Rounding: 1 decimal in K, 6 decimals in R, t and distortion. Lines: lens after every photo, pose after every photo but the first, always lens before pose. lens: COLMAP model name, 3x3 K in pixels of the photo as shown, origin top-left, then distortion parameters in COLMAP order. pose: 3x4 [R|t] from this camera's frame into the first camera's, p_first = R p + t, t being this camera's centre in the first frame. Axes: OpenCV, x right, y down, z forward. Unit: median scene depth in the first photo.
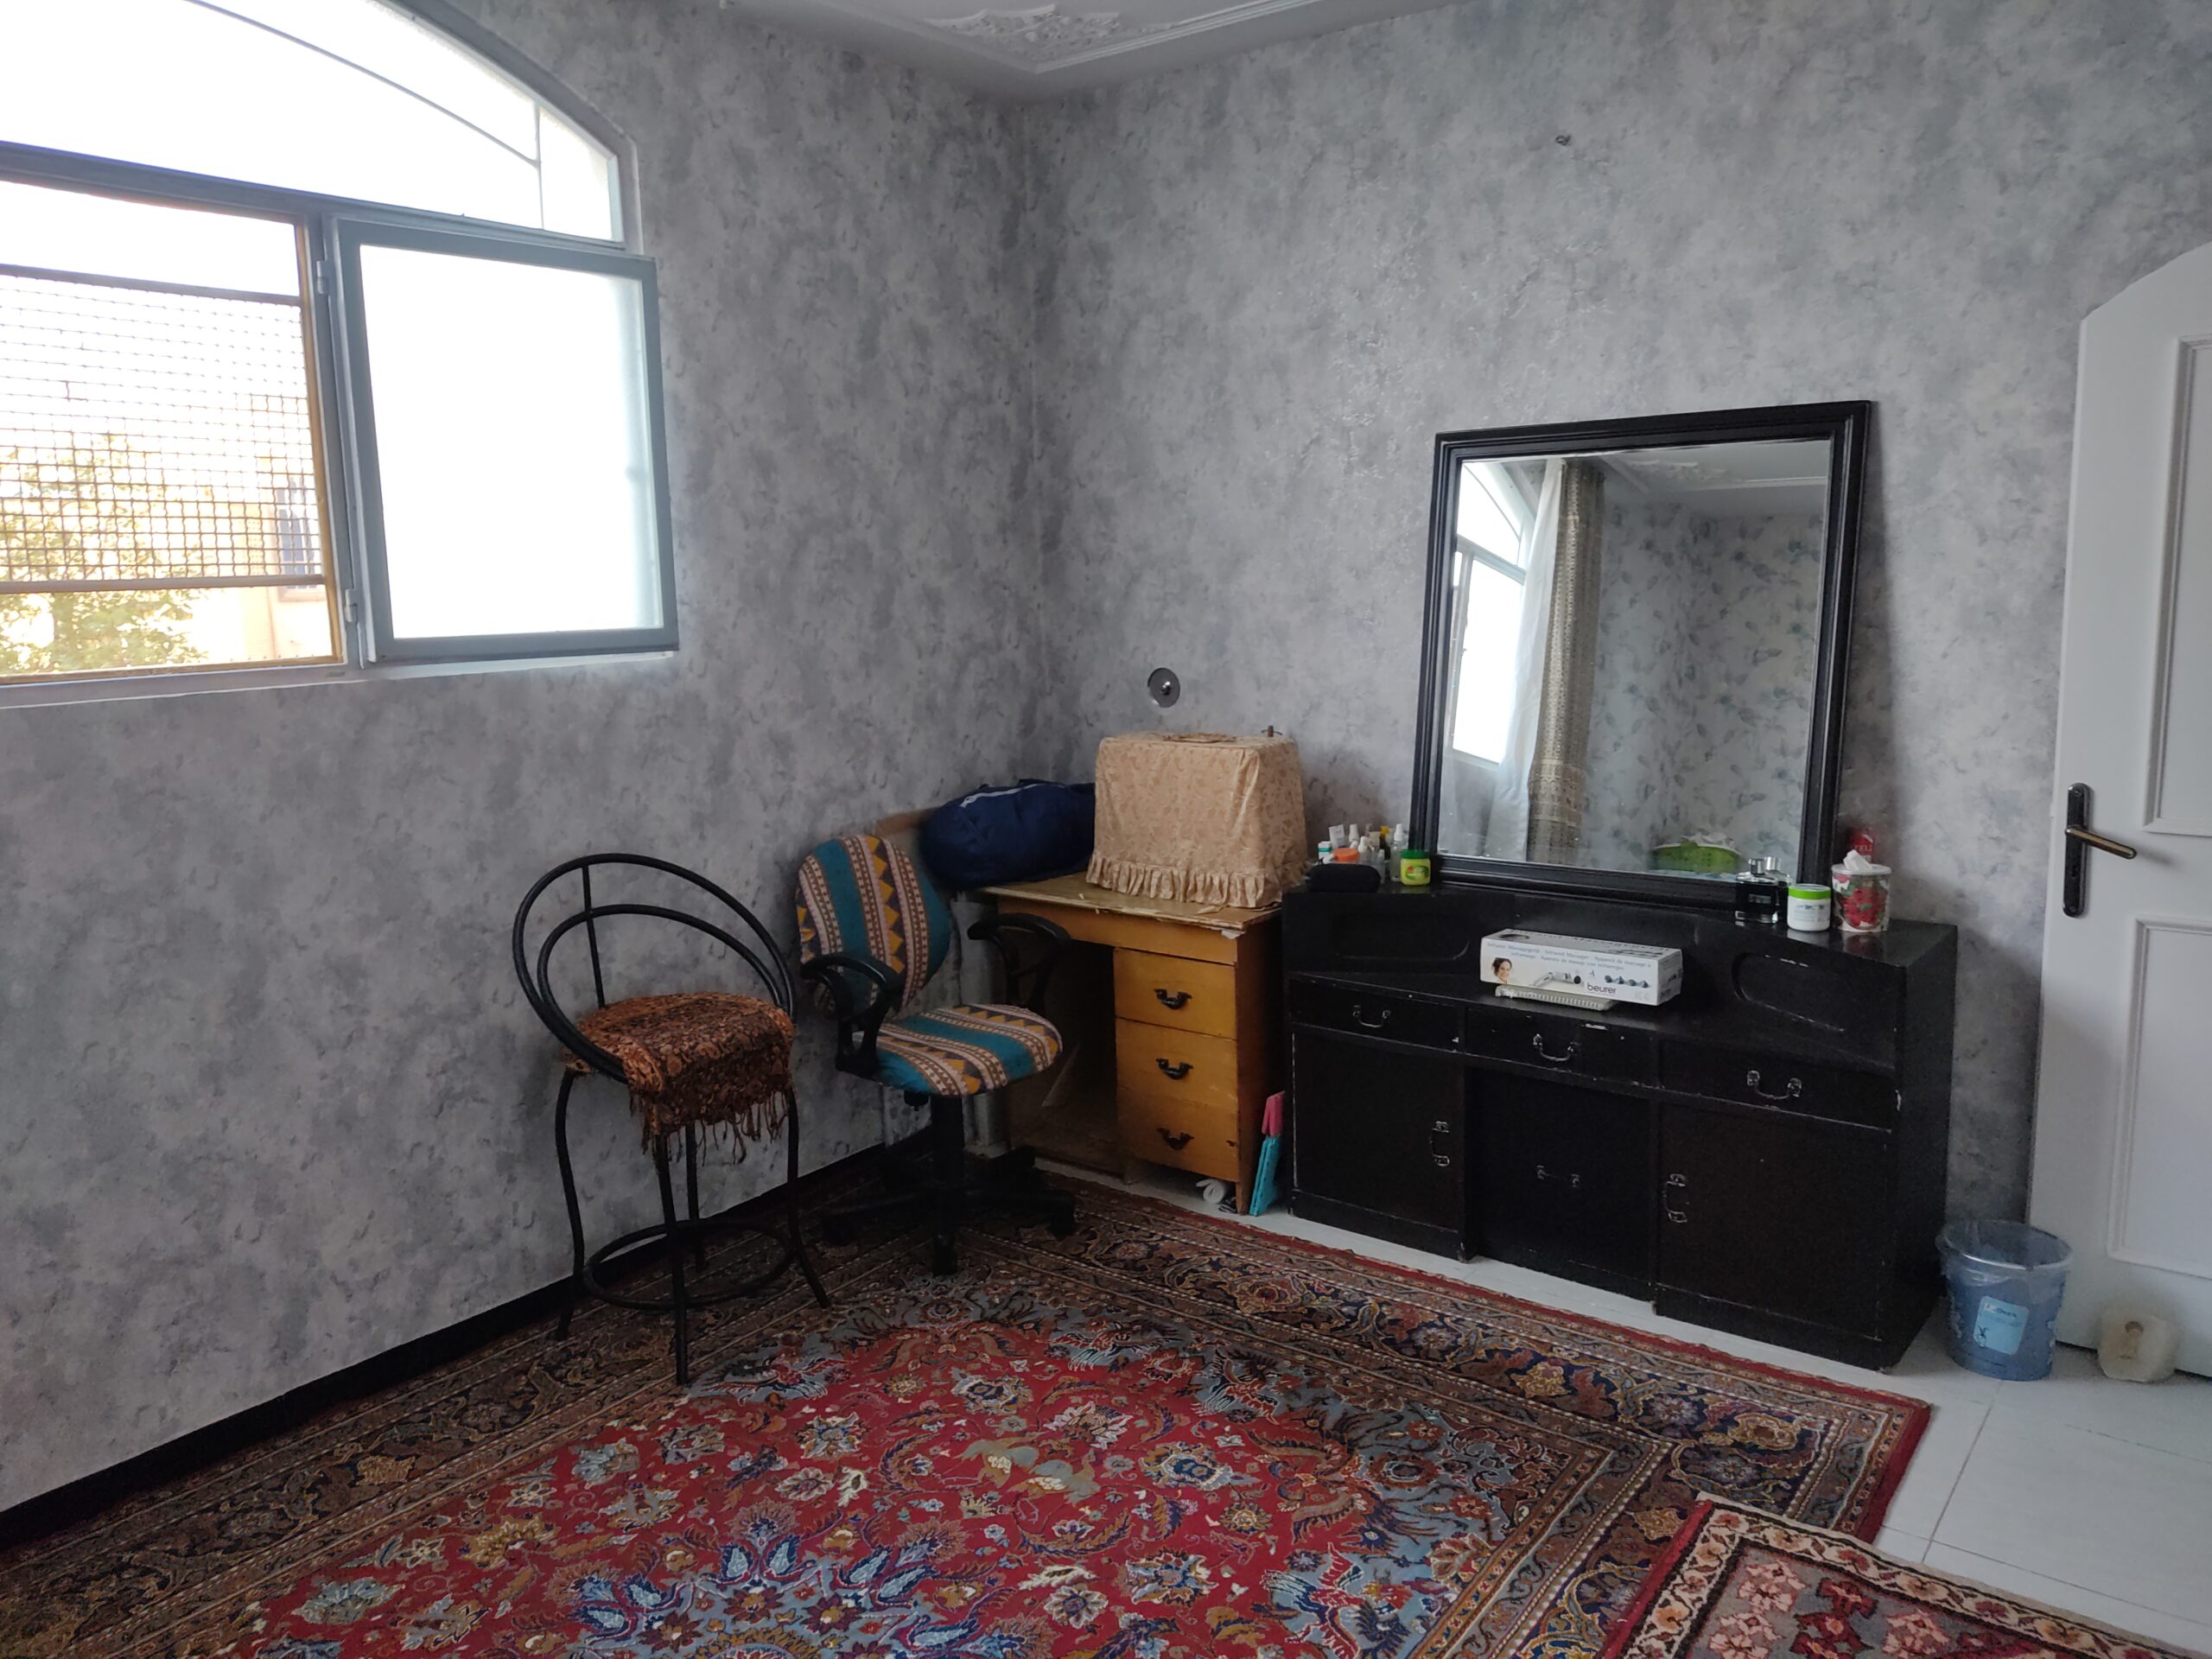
lens RADIAL K [[1643.3, 0, 1106.0], [0, 1643.3, 829.5], [0, 0, 1]] dist [0.037588, -0.077825]
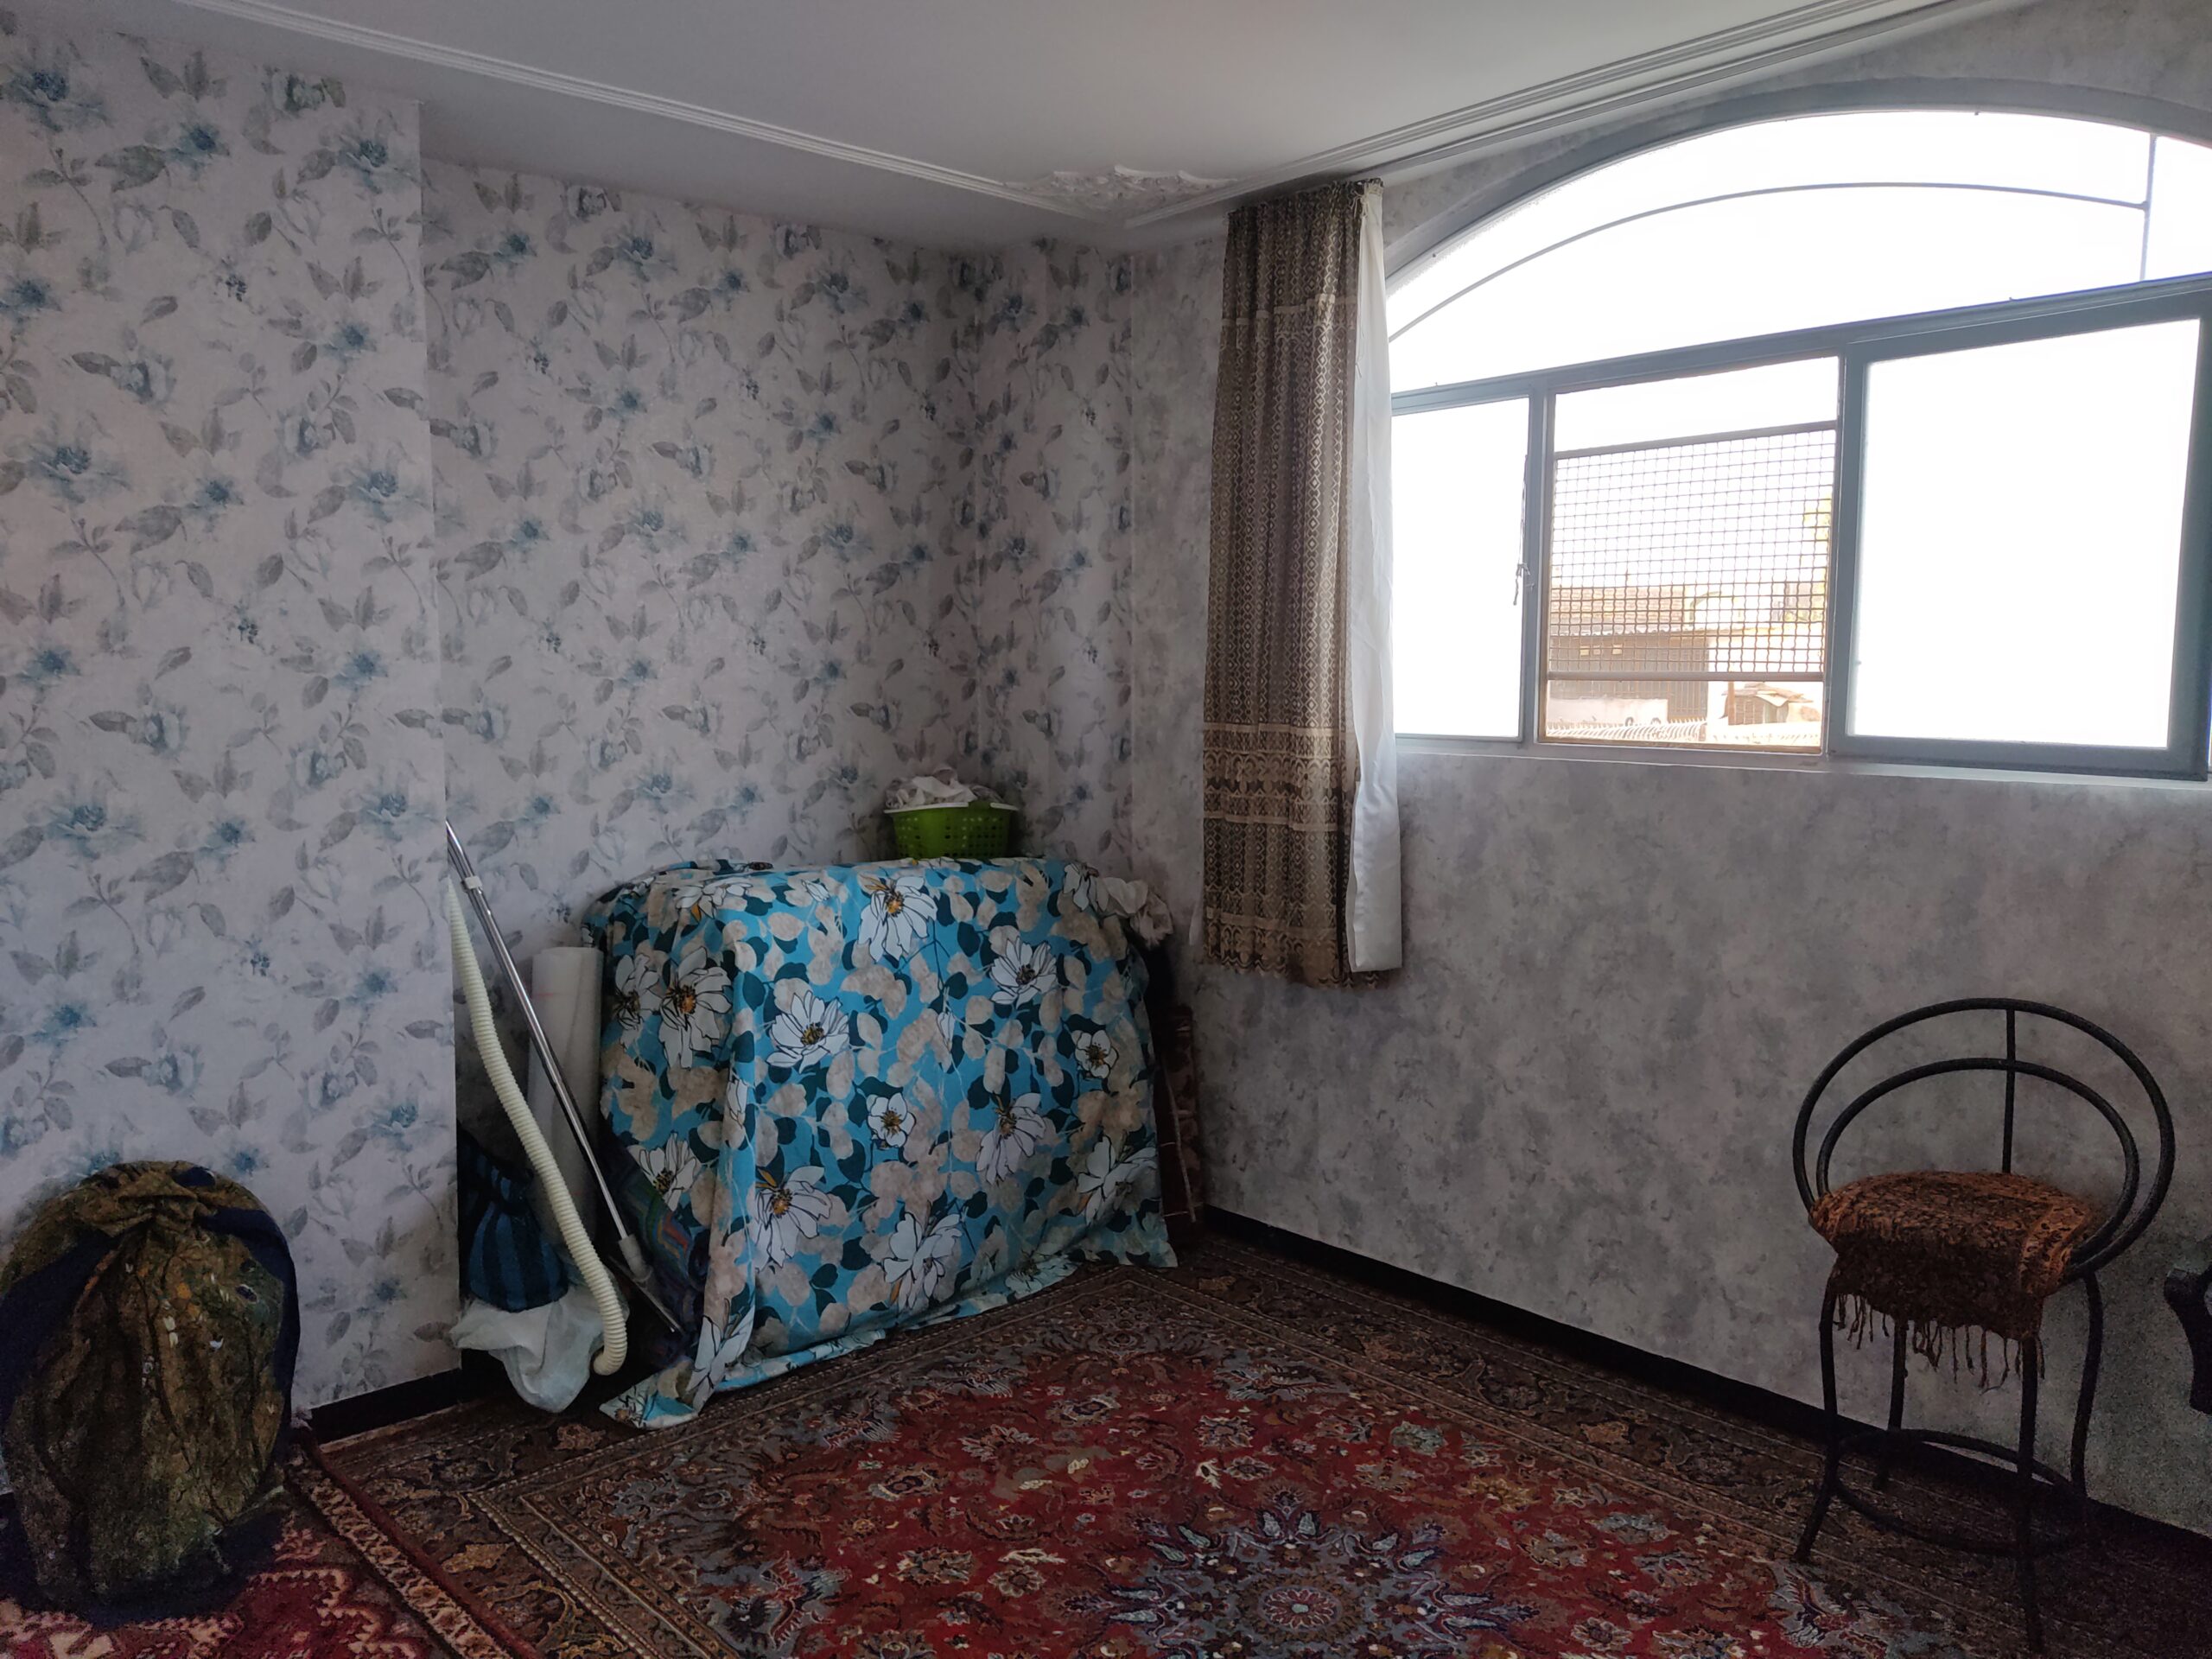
lens RADIAL K [[1643.3, 0, 1106.0], [0, 1643.3, 829.5], [0, 0, 1]] dist [0.037588, -0.077825]
pose [[-0.181984, 0.121789, -0.975730, 0.708026], [-0.153809, 0.976560, 0.150580, -0.149029], [0.971198, 0.177479, -0.158986, 0.755842]]
